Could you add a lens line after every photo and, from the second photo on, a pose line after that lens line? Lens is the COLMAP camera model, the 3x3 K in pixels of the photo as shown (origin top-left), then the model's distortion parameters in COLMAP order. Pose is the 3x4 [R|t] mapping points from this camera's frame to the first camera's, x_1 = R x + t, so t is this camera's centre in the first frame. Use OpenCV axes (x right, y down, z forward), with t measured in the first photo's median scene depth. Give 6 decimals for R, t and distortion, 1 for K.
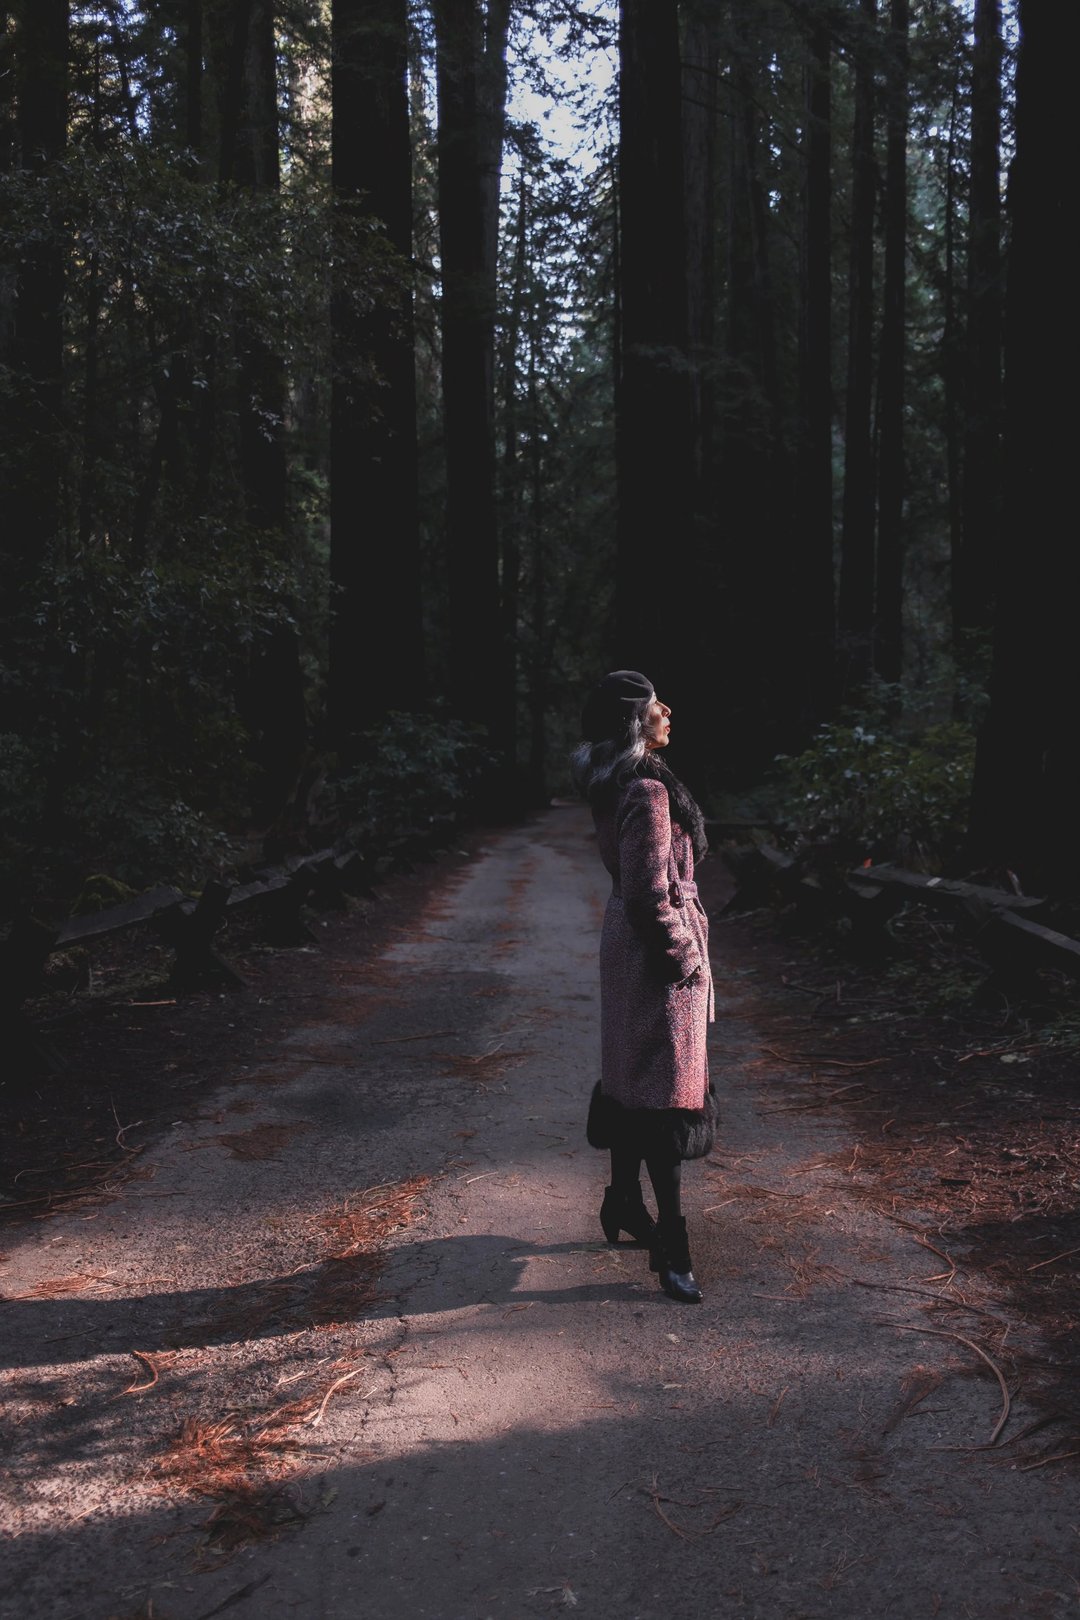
lens RADIAL K [[1647.1, 0, 540.0], [0, 1647.1, 810.0], [0, 0, 1]] dist [-0.014441, 0.038464]
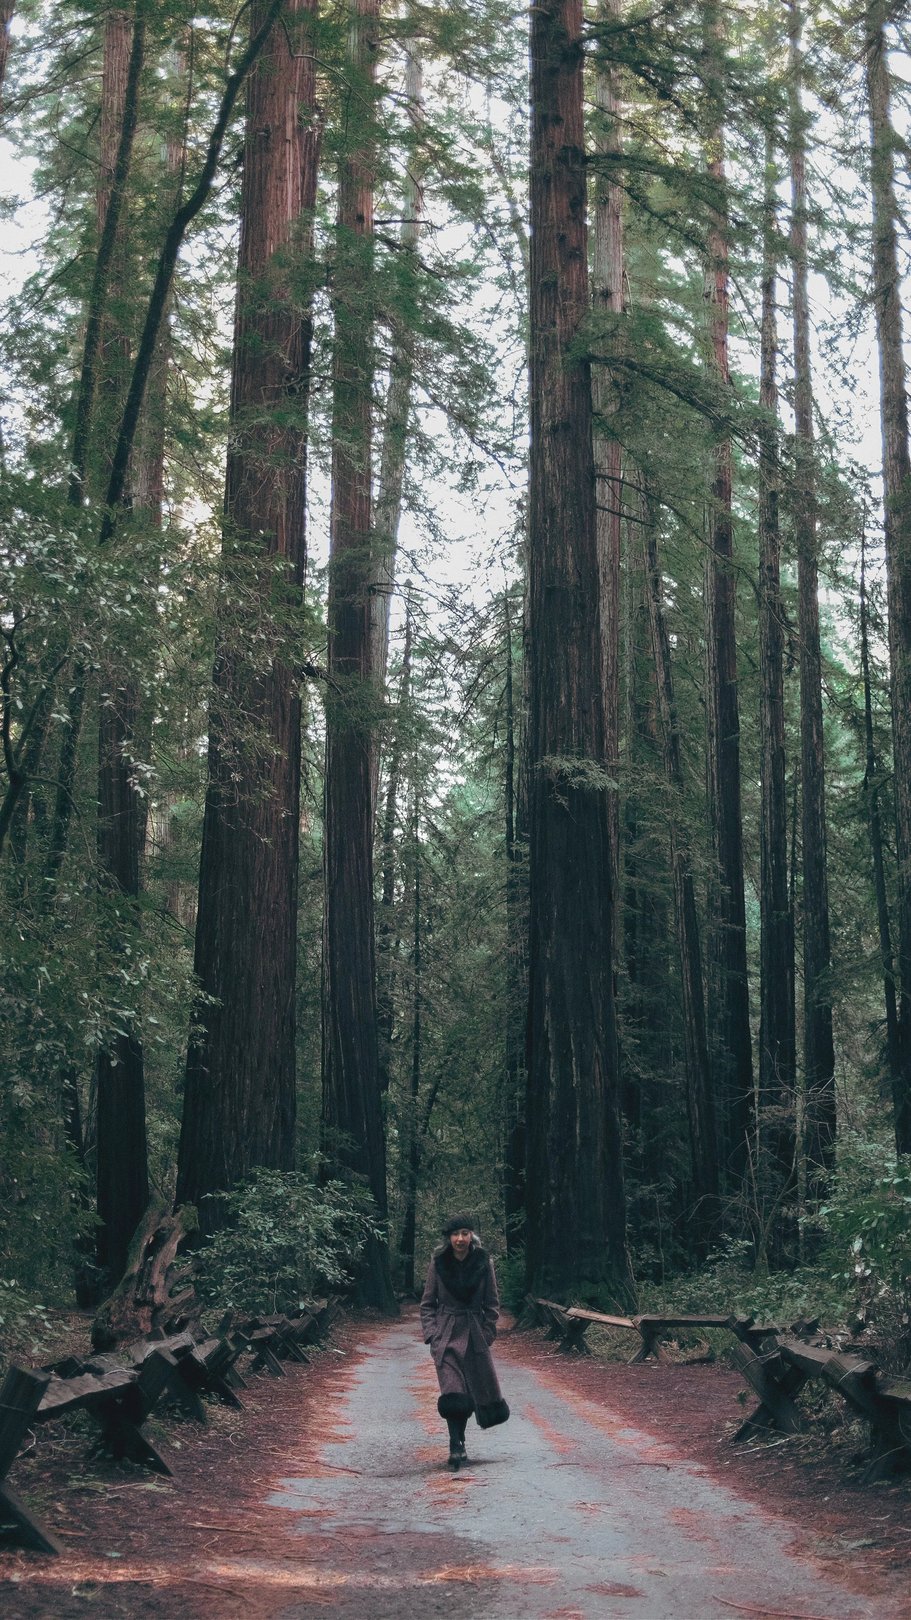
lens RADIAL K [[1636.1, 0, 392.2], [0, 1636.1, 809.6], [0, 0, 1]] dist [-0.014602, 0.012477]
pose [[0.999671, 0.025132, 0.005215, -0.034405], [-0.022450, 0.954611, -0.297009, 0.011118], [-0.012442, 0.296794, 0.954860, 0.180011]]
